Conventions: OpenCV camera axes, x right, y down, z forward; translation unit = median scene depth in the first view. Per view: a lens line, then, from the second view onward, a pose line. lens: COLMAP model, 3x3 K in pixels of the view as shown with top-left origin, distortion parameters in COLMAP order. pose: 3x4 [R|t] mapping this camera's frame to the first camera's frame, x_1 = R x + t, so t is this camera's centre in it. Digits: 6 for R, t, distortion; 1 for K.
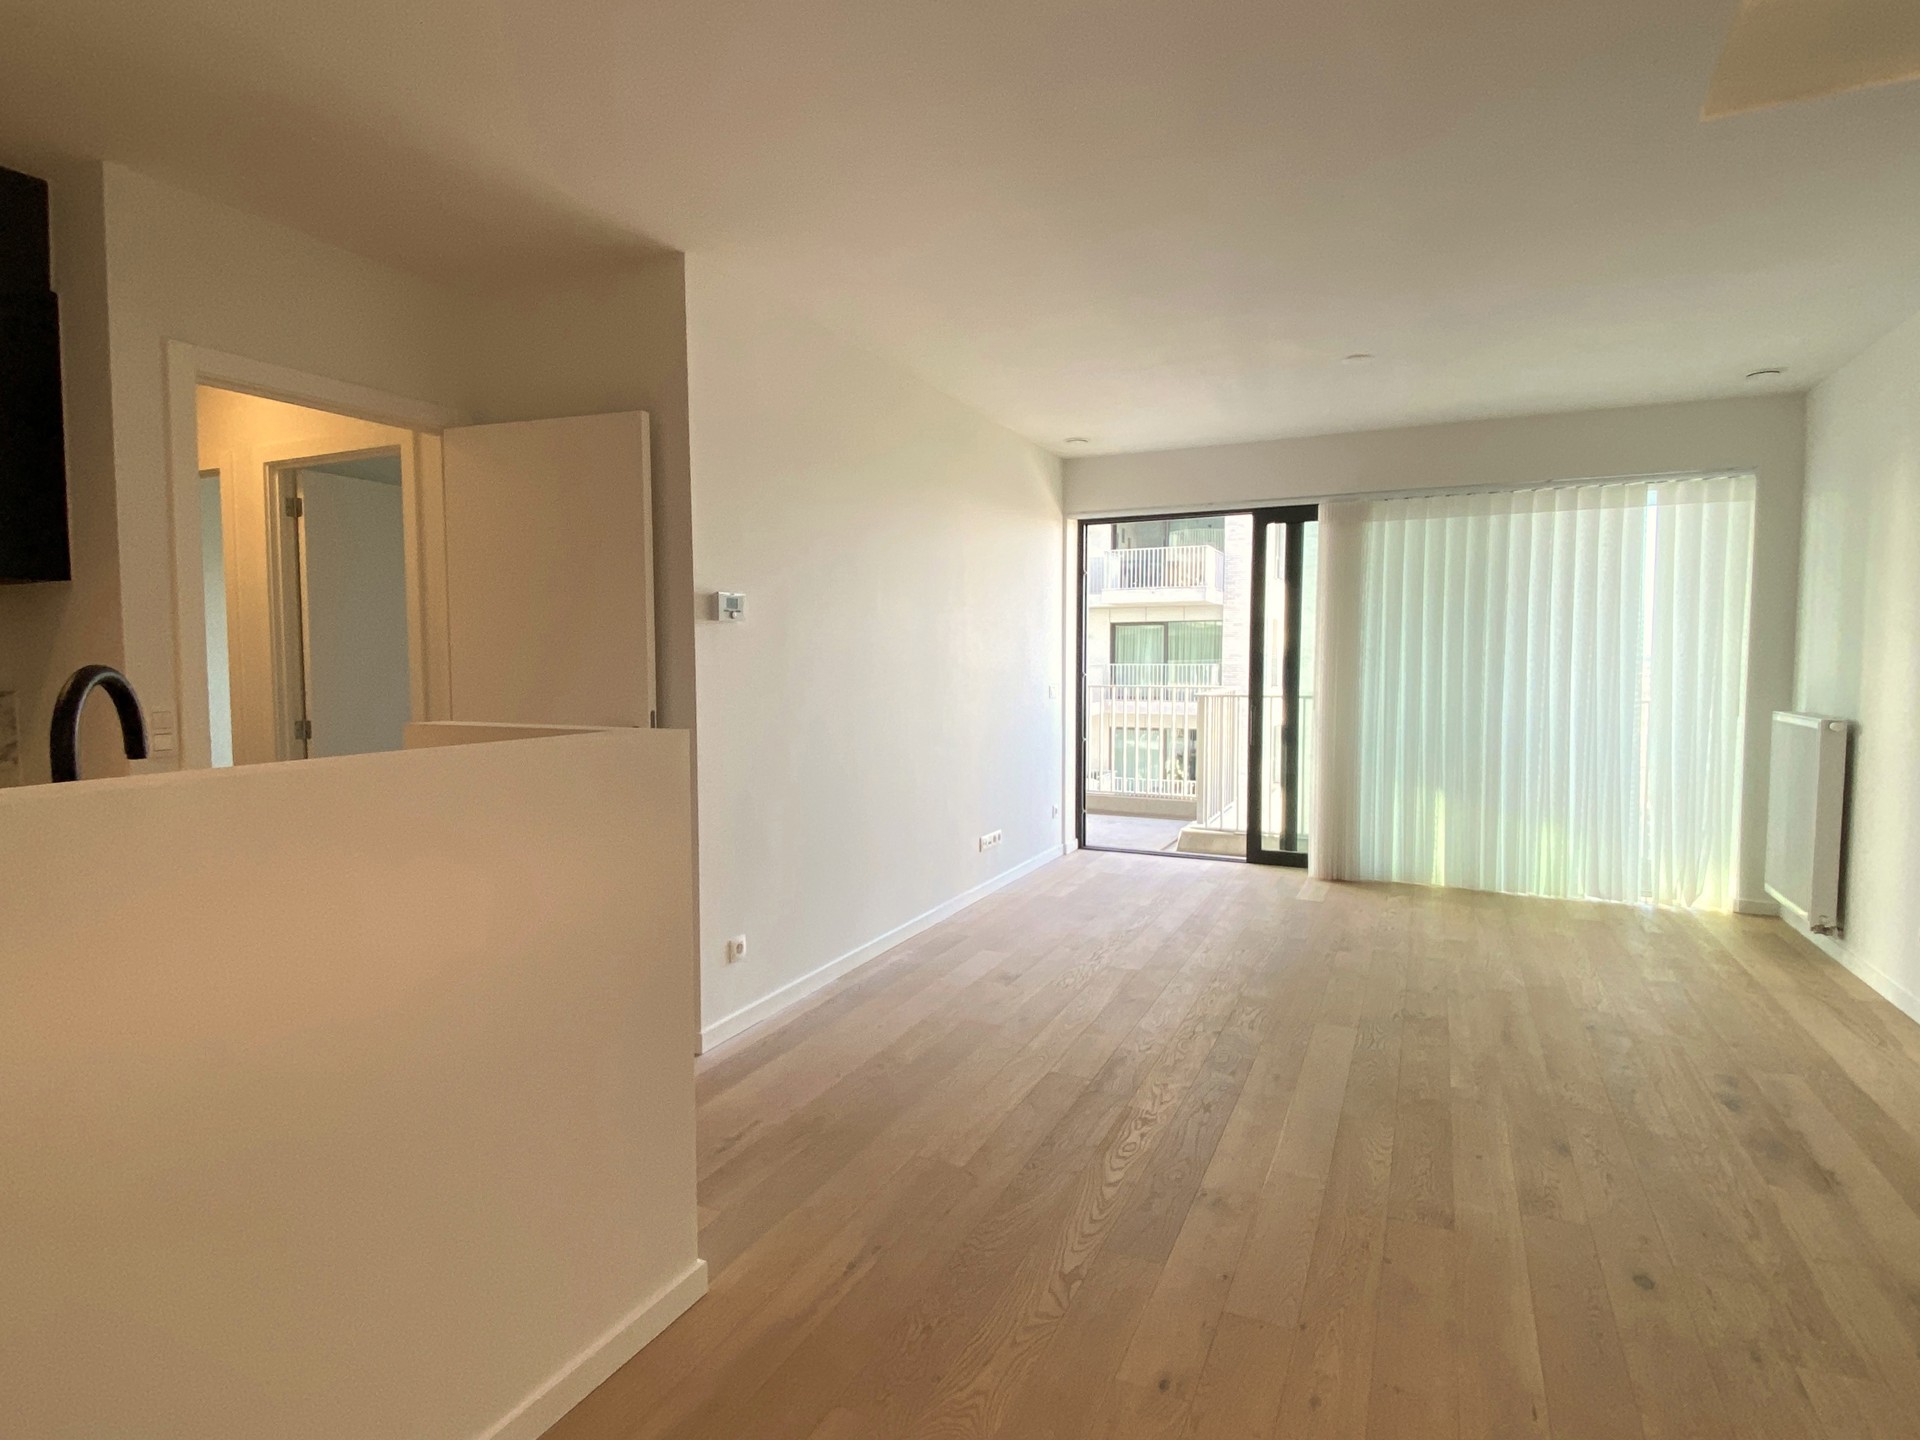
lens RADIAL K [[1015.9, 0, 961.5], [0, 1015.9, 730.7], [0, 0, 1]] dist [0.032707, -0.038753]
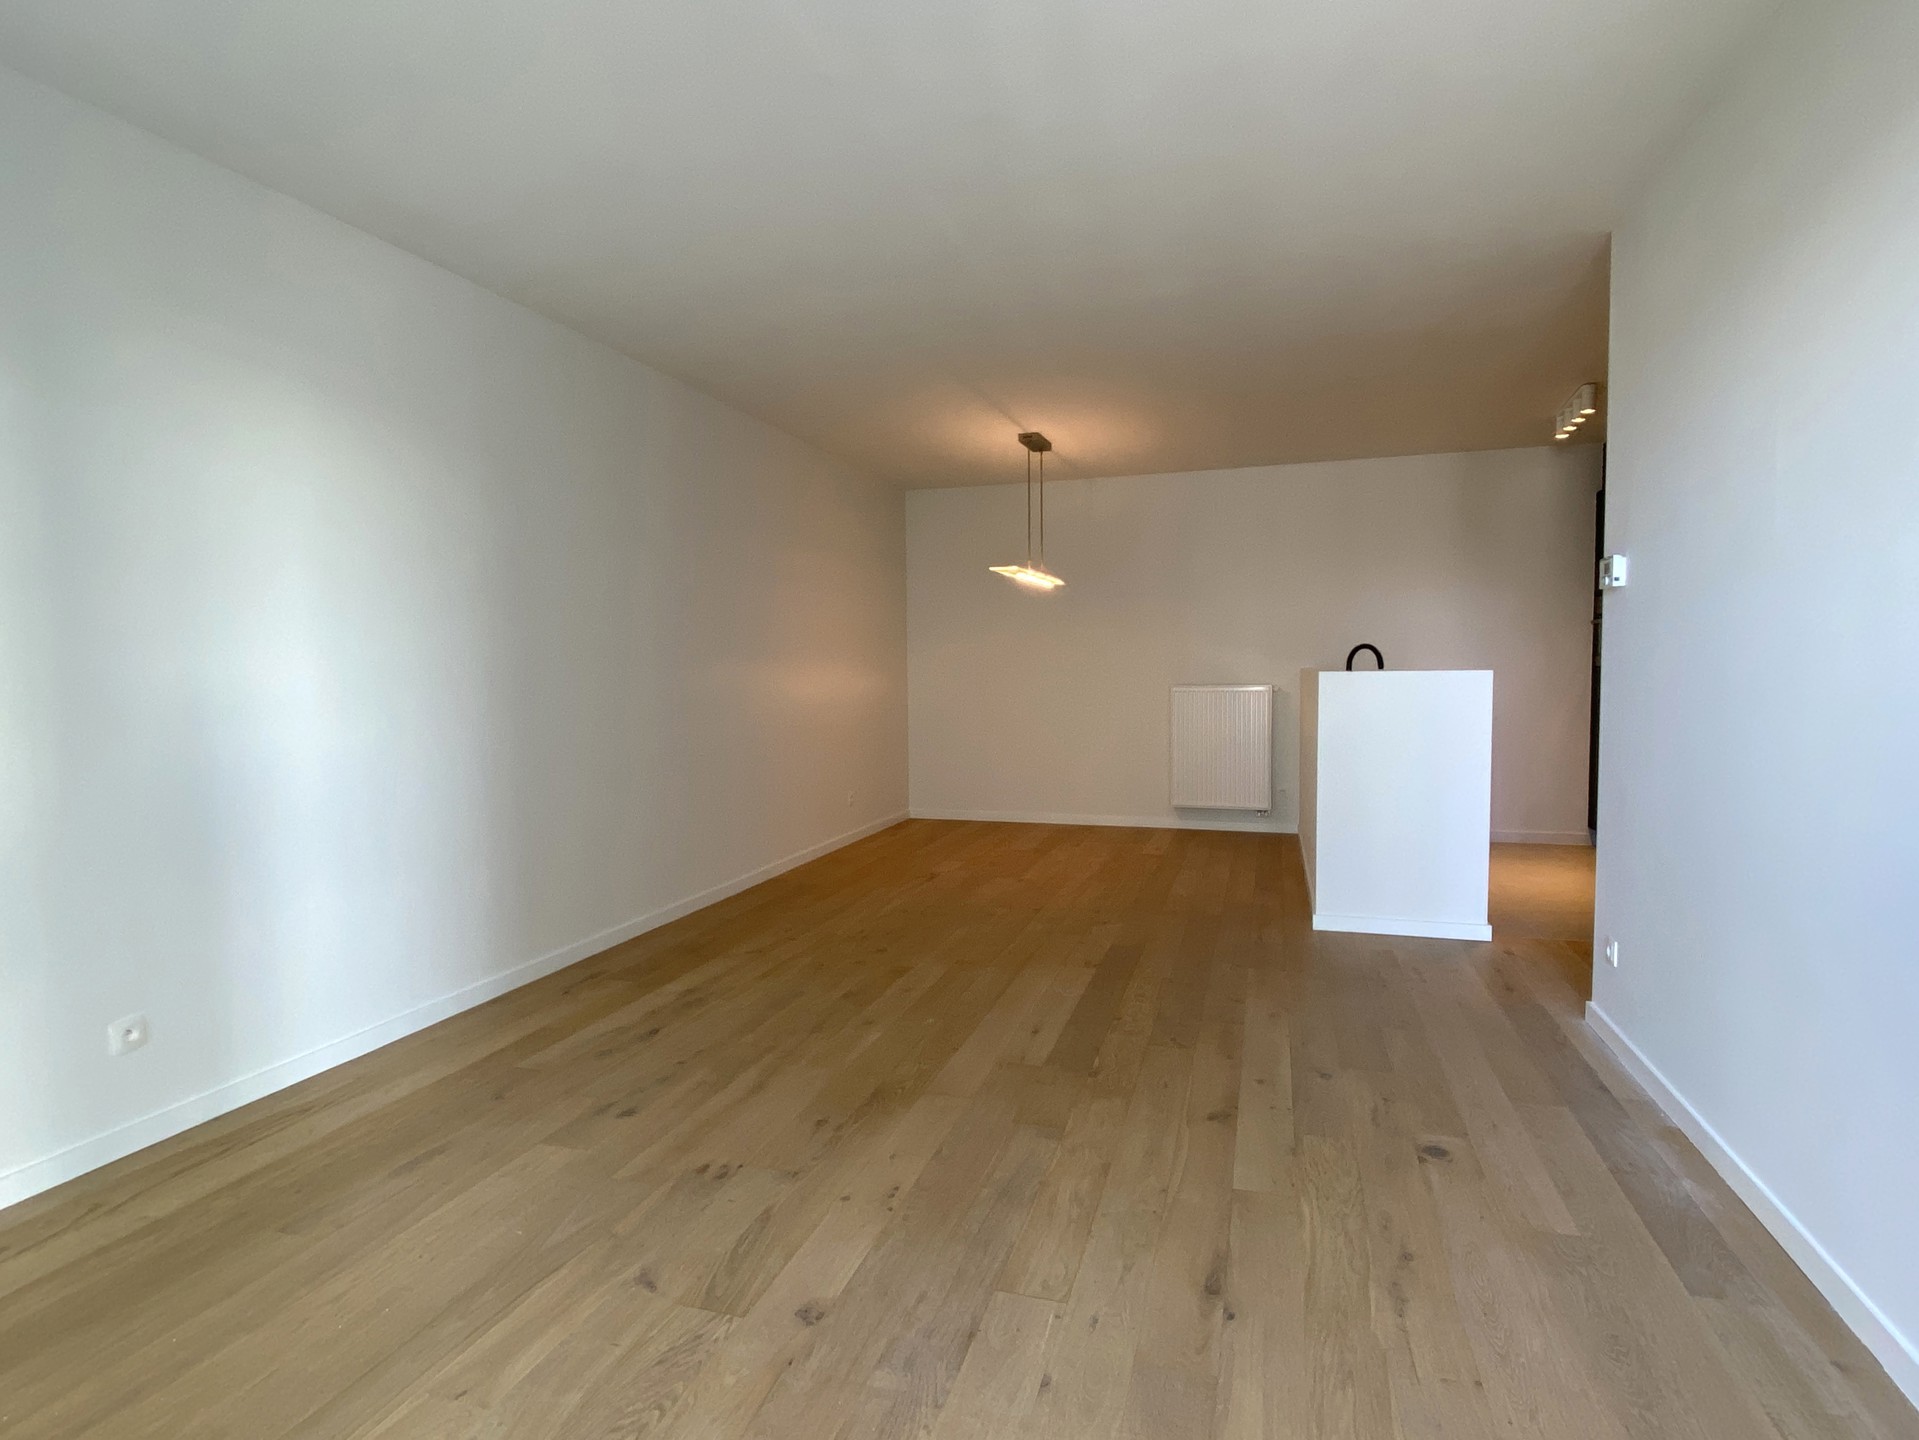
lens RADIAL K [[1015.4, 0, 961.0], [0, 1015.4, 730.7], [0, 0, 1]] dist [0.032707, -0.038753]
pose [[-0.991601, 0.022515, -0.127361, 0.597607], [0.004845, 0.990507, 0.137379, -0.136615], [0.129245, 0.135608, -0.982296, 2.312823]]
